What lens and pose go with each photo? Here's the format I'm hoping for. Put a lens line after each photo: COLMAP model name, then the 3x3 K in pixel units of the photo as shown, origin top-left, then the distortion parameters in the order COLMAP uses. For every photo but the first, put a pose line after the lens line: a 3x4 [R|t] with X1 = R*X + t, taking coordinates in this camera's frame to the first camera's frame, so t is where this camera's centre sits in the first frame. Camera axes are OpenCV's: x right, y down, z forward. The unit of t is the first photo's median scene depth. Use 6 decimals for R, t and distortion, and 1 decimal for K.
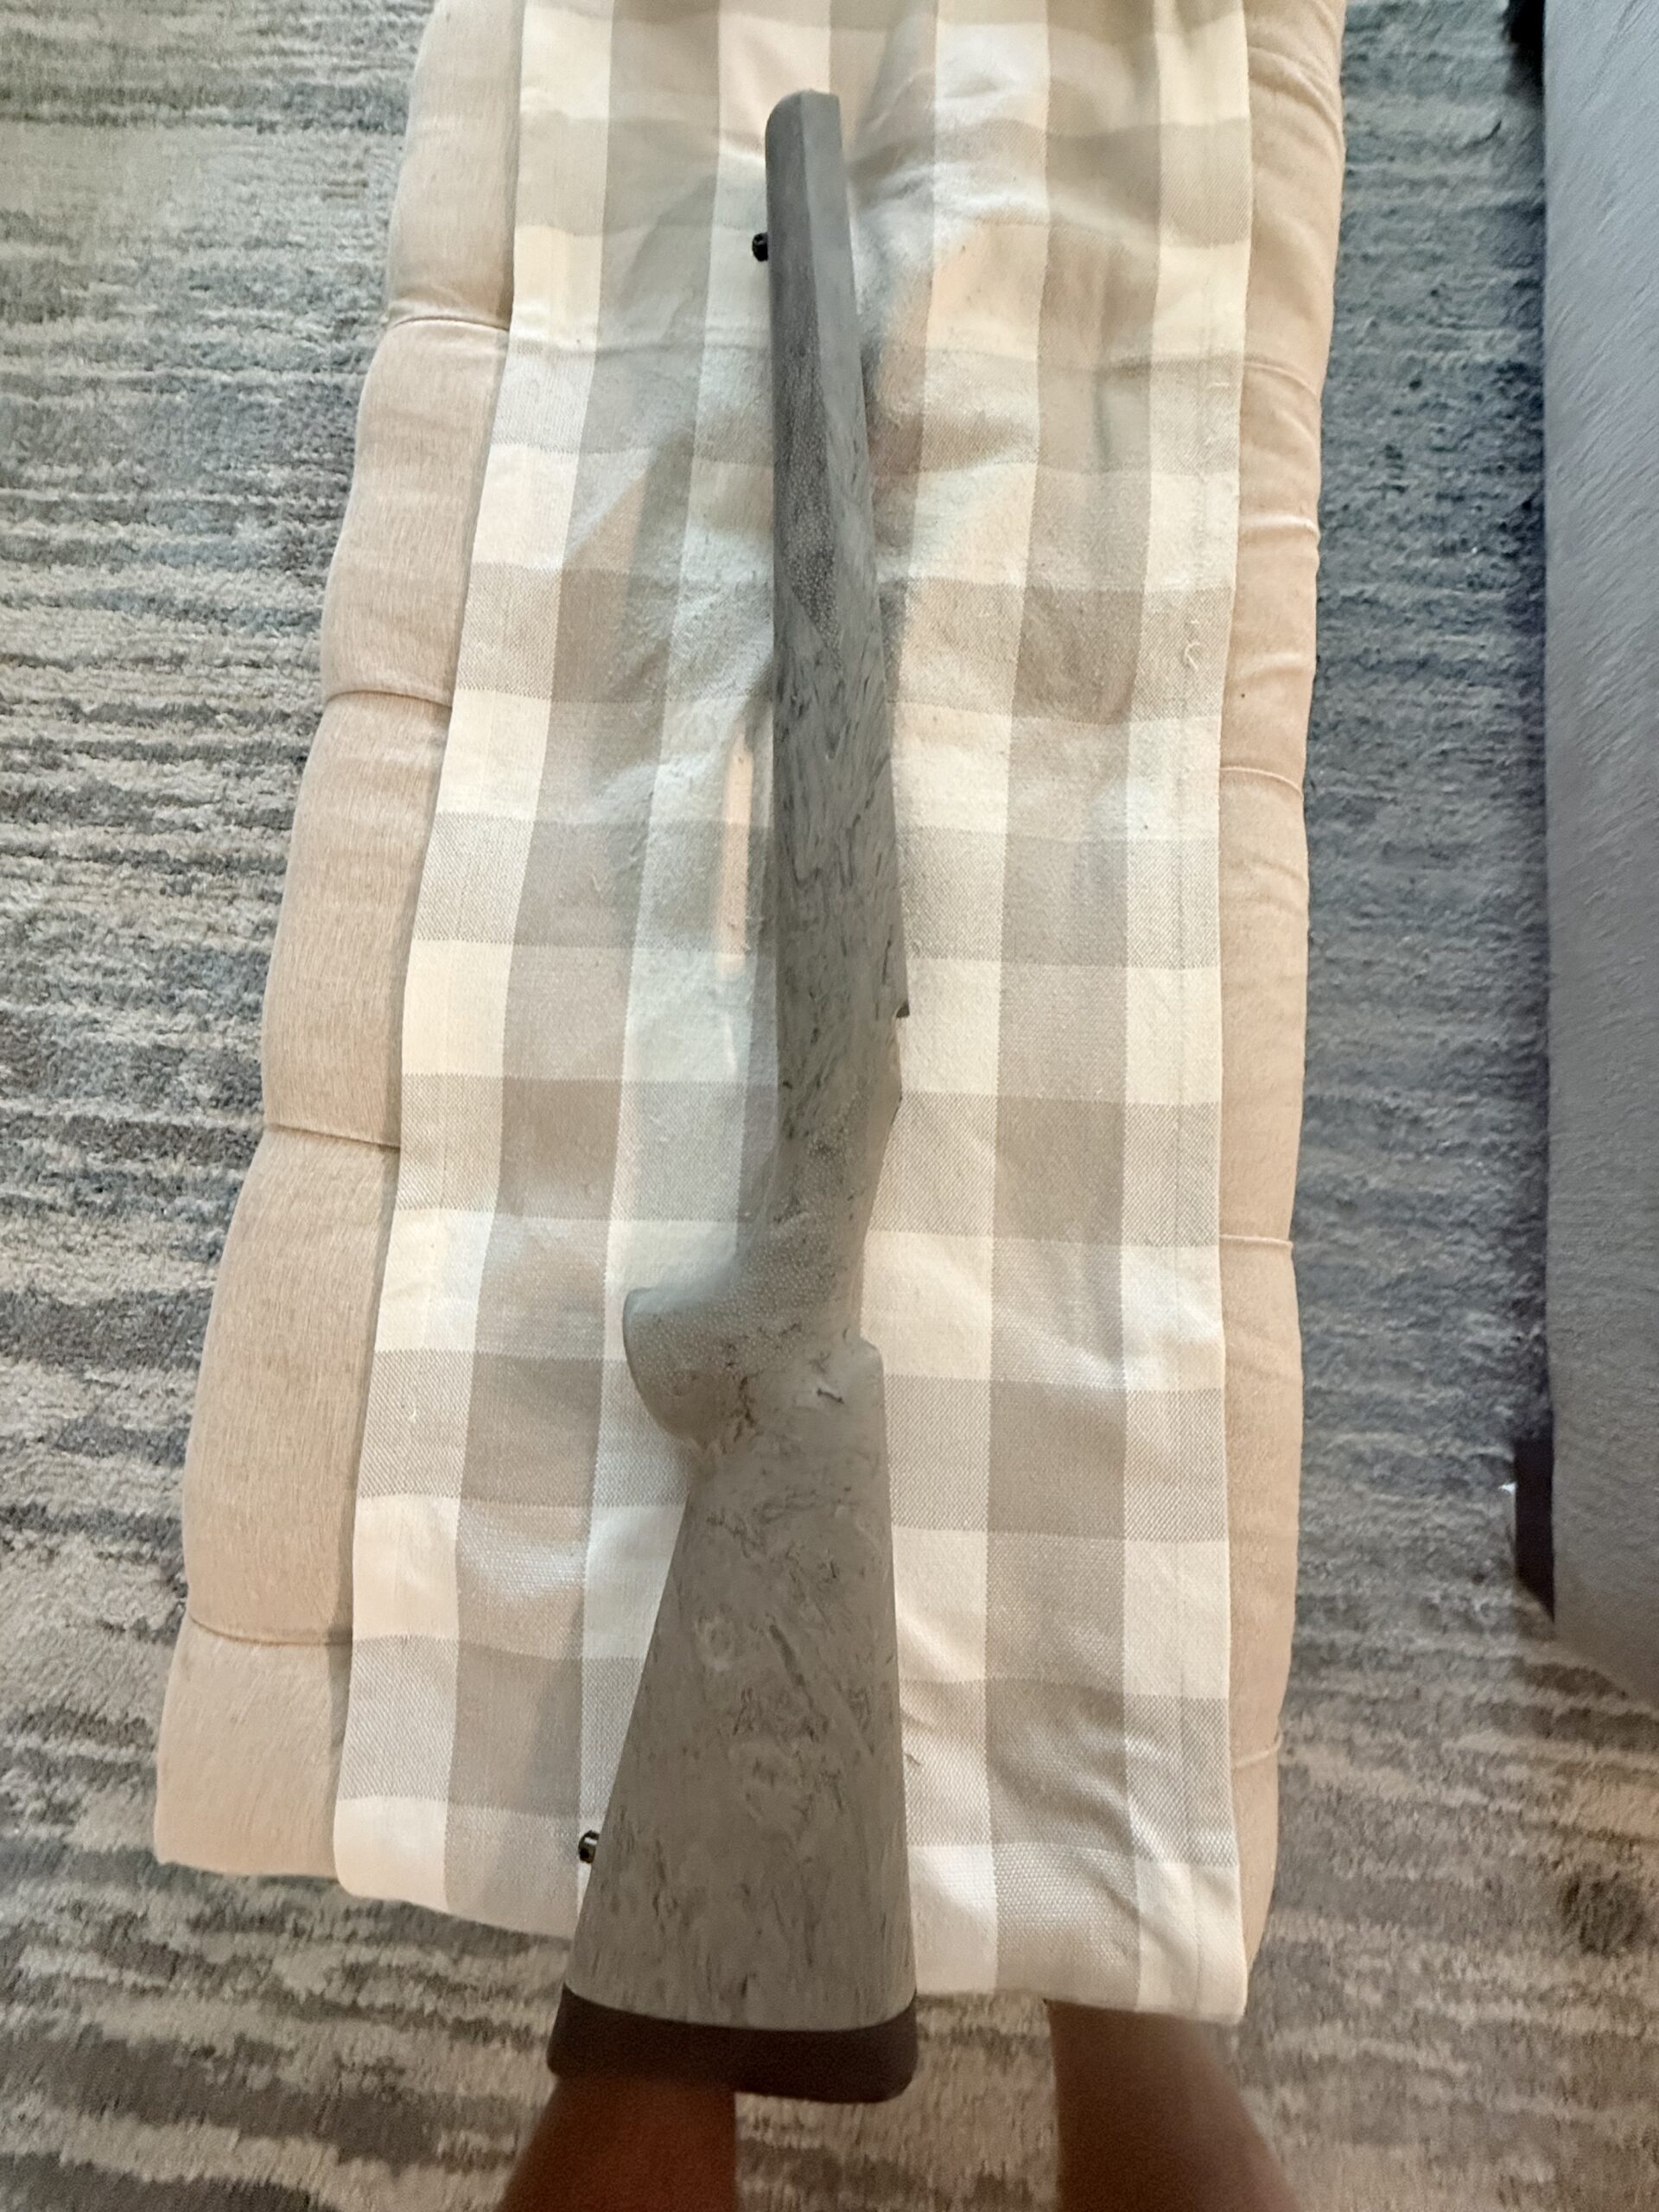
lens RADIAL K [[881.2, 0, 830.3], [0, 881.2, 1107.9], [0, 0, 1]] dist [0.002068, -0.000218]
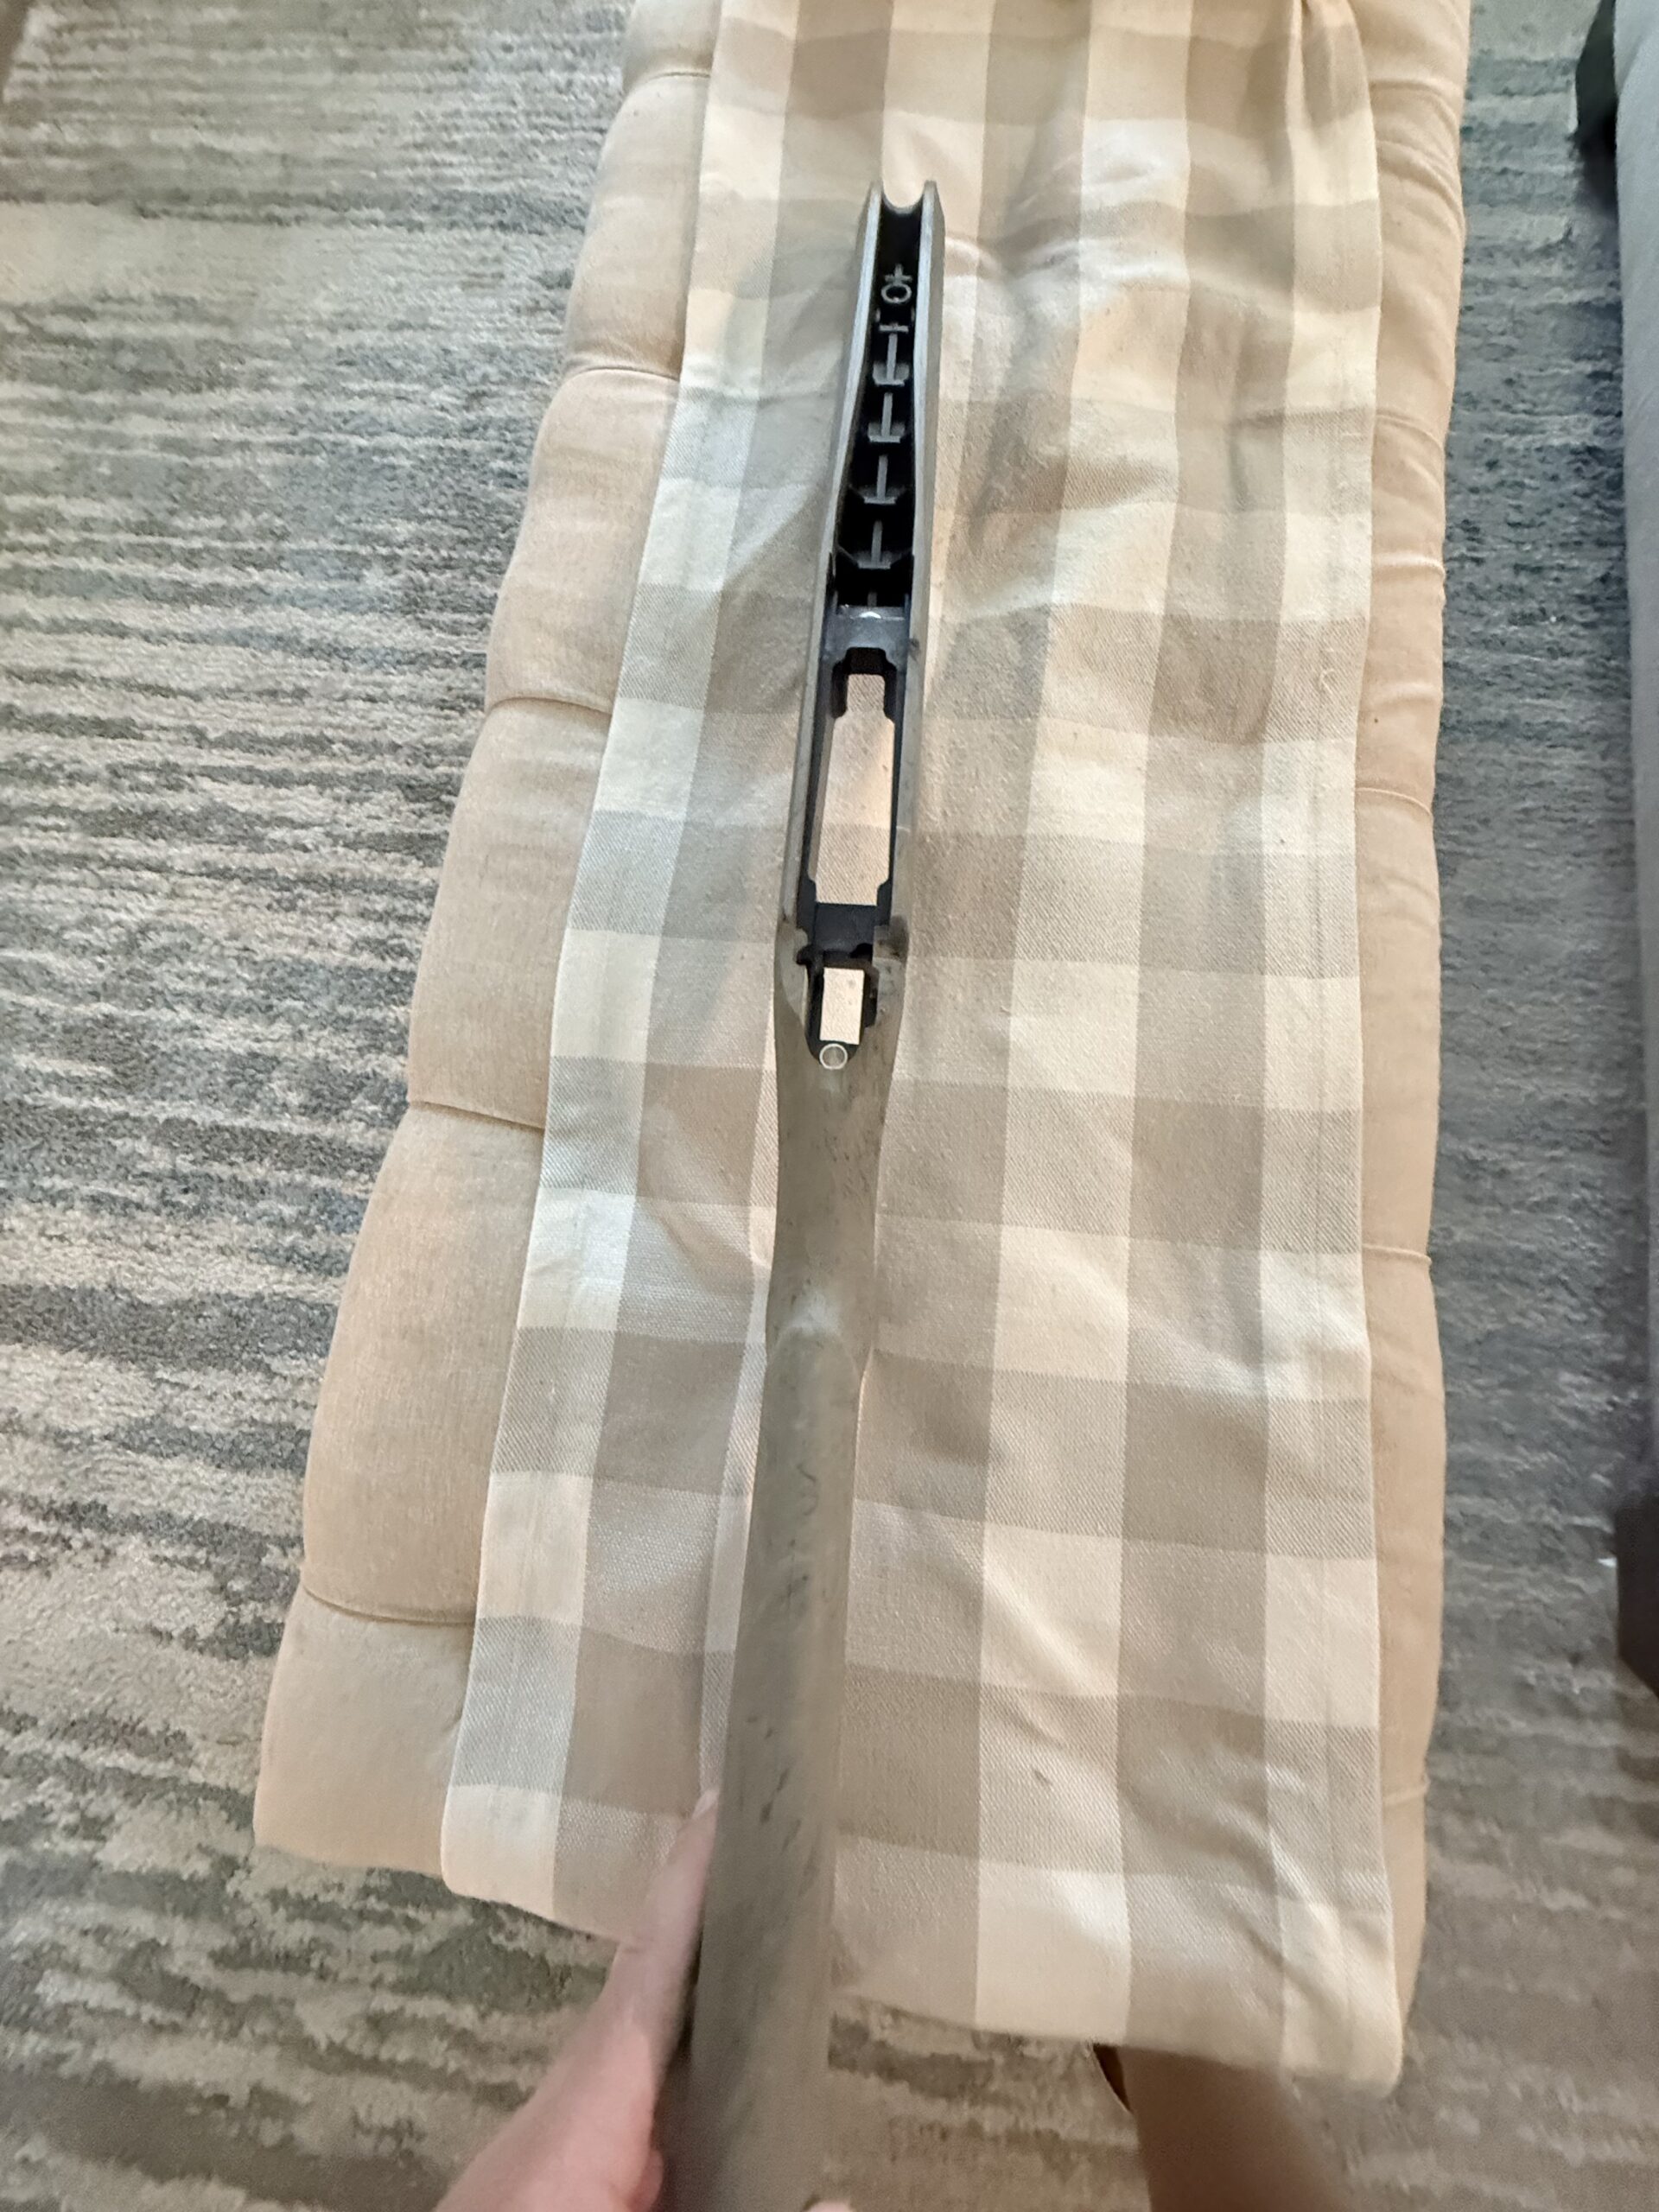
lens RADIAL K [[881.2, 0, 830.3], [0, 881.2, 1107.9], [0, 0, 1]] dist [0.002068, -0.000218]
pose [[0.998841, 0.037965, -0.029597, -0.056058], [-0.039858, 0.997008, -0.066225, 0.035190], [0.026994, 0.067328, 0.997366, -0.005603]]
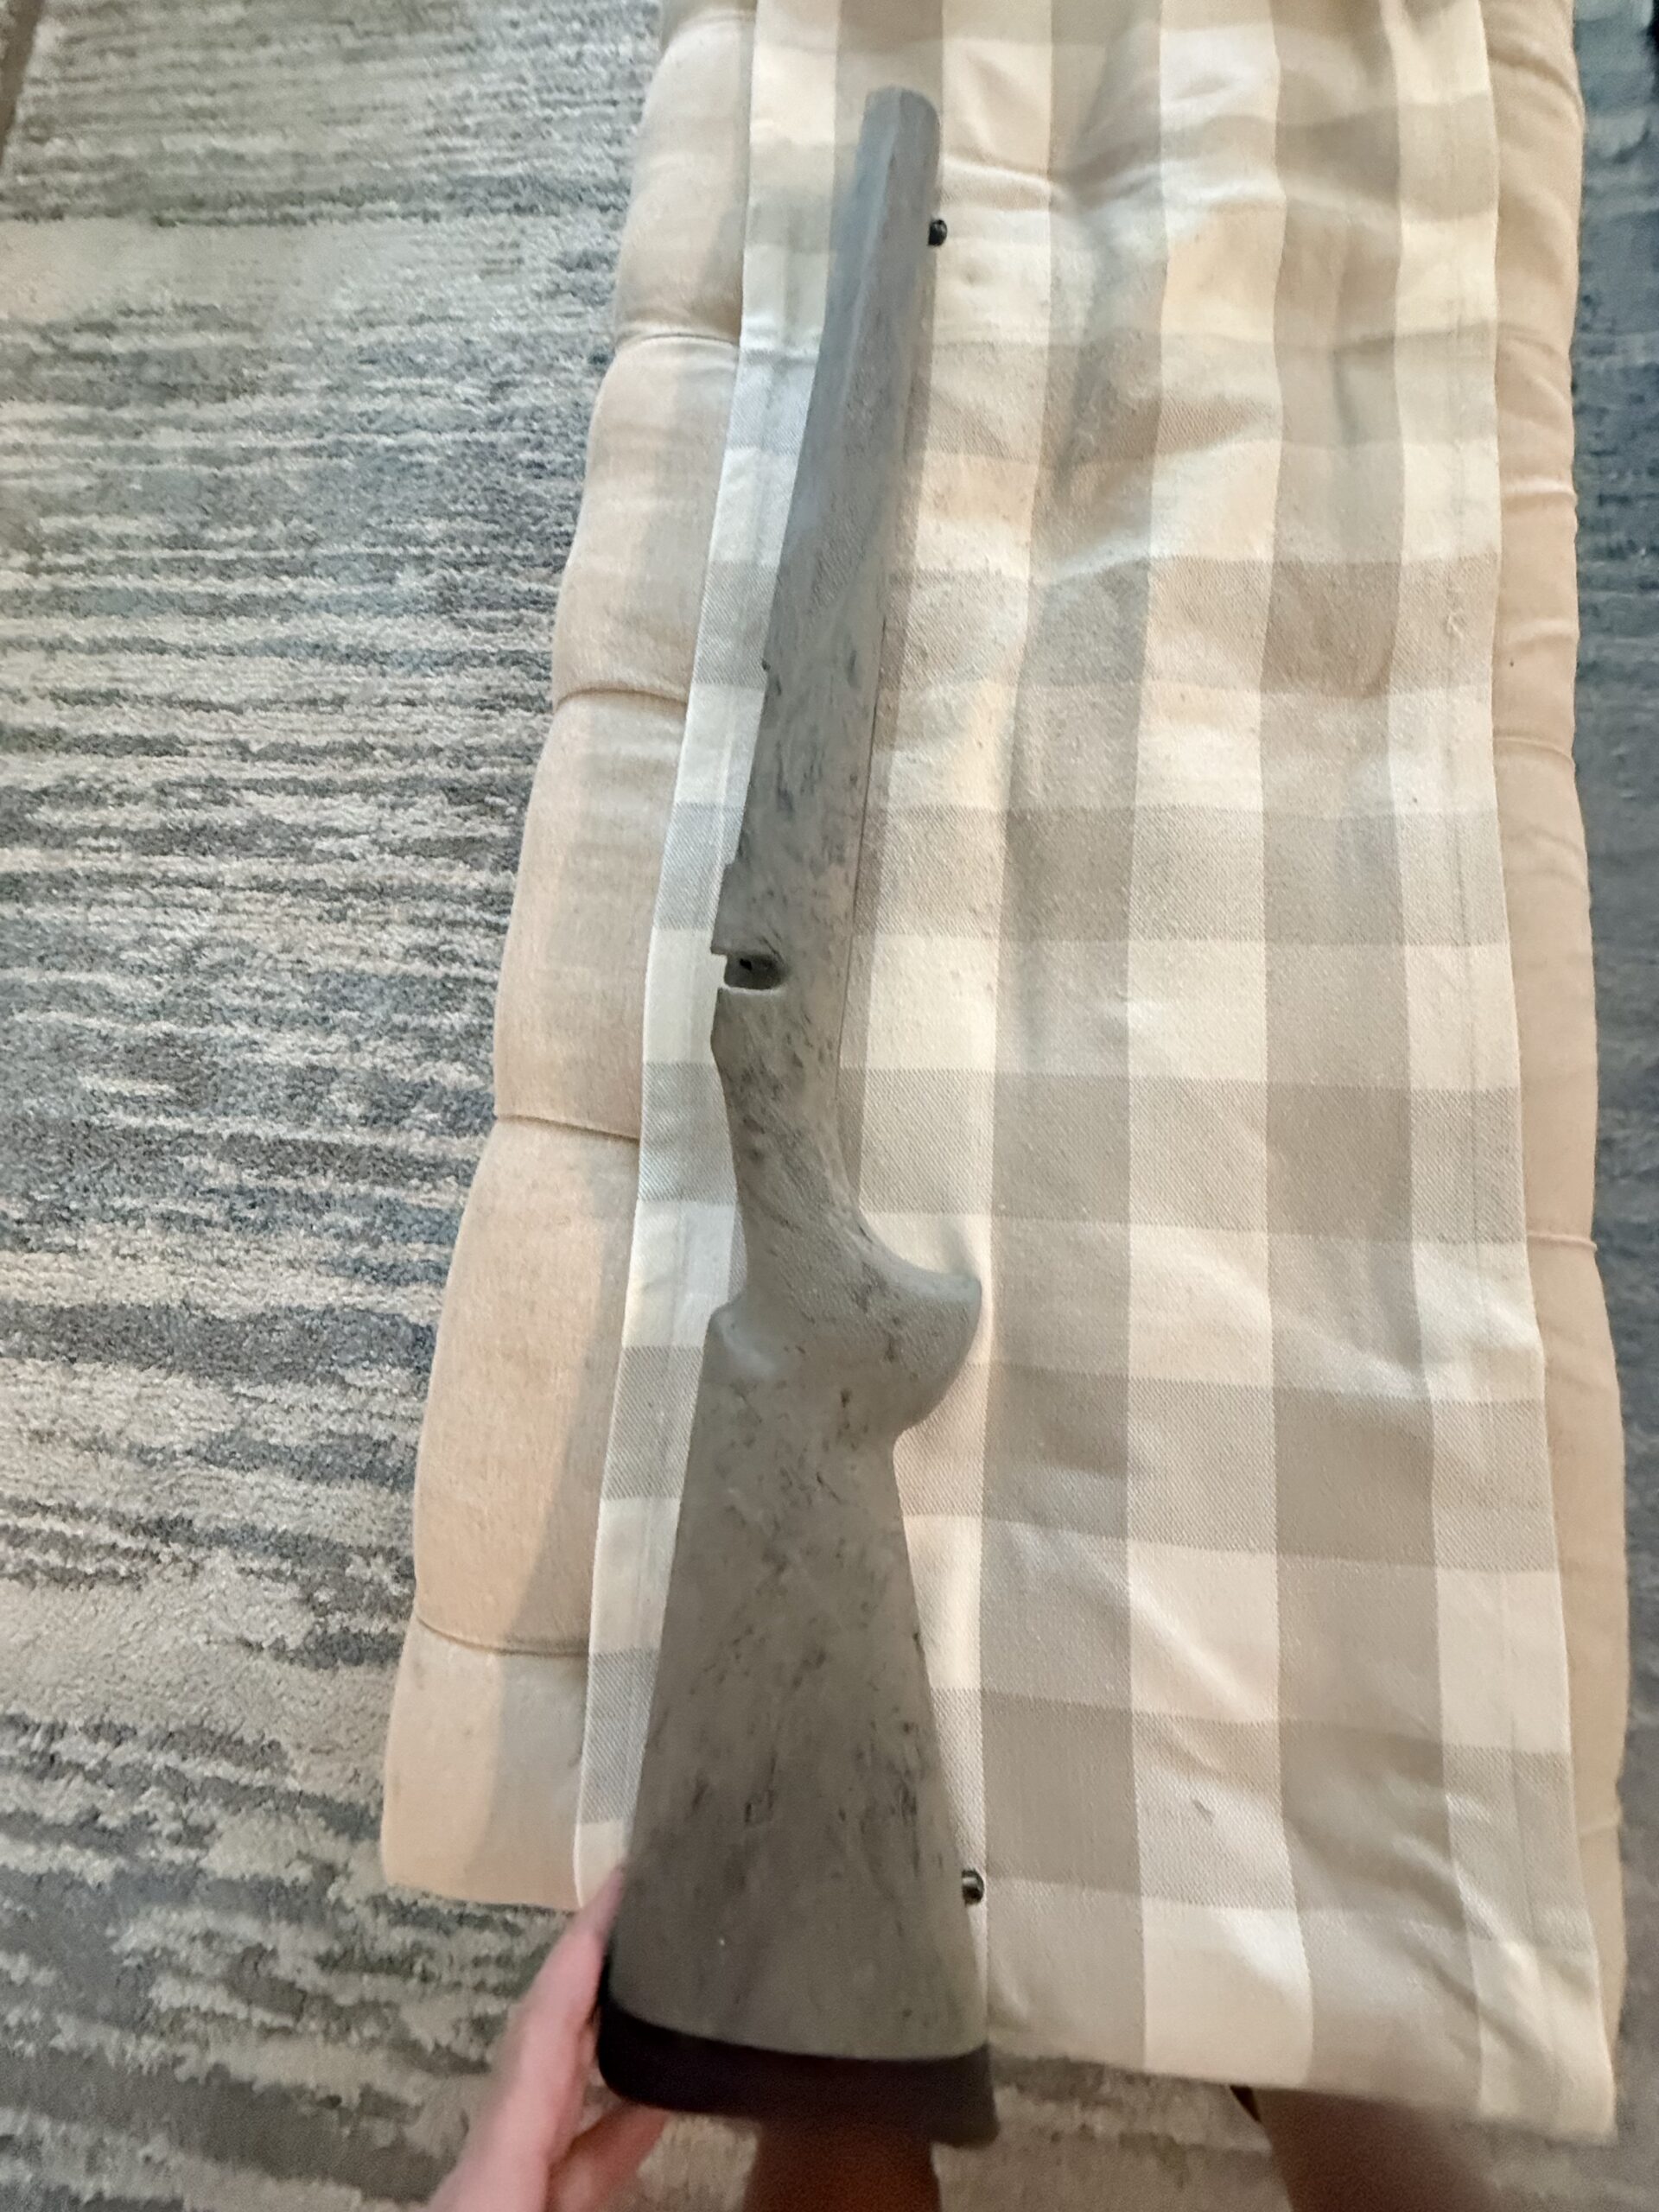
lens RADIAL K [[882.0, 0, 829.5], [0, 882.0, 1106.0], [0, 0, 1]] dist [0.001667, -0.000013]
pose [[0.998028, 0.000082, -0.062777, -0.095821], [-0.003262, 0.998716, -0.050561, 0.026934], [0.062692, 0.050666, 0.996746, 0.014356]]
